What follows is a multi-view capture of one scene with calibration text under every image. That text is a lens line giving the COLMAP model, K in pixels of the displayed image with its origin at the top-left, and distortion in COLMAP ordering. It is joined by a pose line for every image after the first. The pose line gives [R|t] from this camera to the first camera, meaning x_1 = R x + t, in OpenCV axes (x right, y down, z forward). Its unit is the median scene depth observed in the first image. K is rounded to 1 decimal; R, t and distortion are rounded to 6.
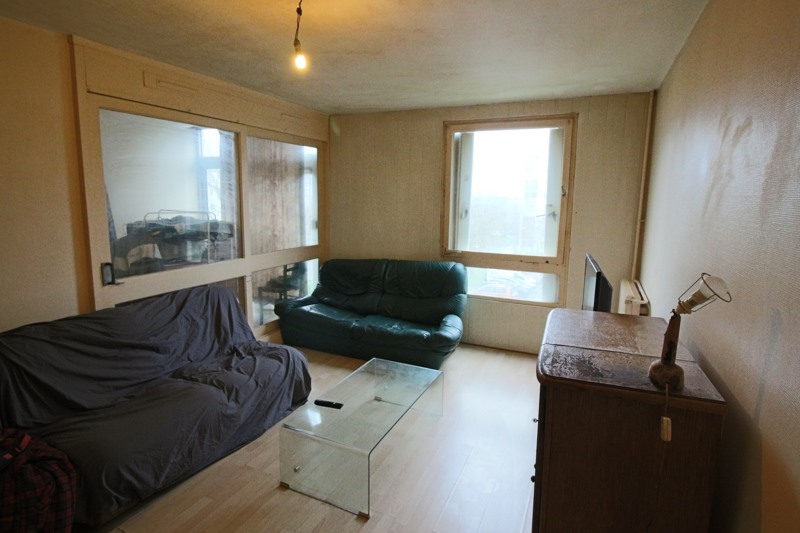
lens RADIAL K [[426.8, 0, 400.0], [0, 426.8, 266.5], [0, 0, 1]] dist [0.000502, -0.000679]
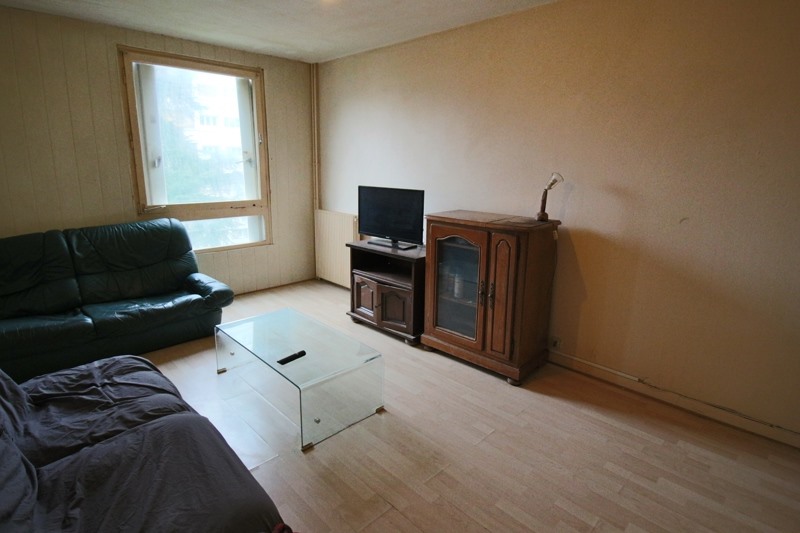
lens RADIAL K [[426.8, 0, 400.0], [0, 426.8, 266.5], [0, 0, 1]] dist [0.000502, -0.000679]
pose [[0.352715, -0.235971, 0.905489, -0.549672], [0.143722, 0.969860, 0.196762, -0.018654], [-0.924628, 0.060737, 0.375998, 0.244198]]
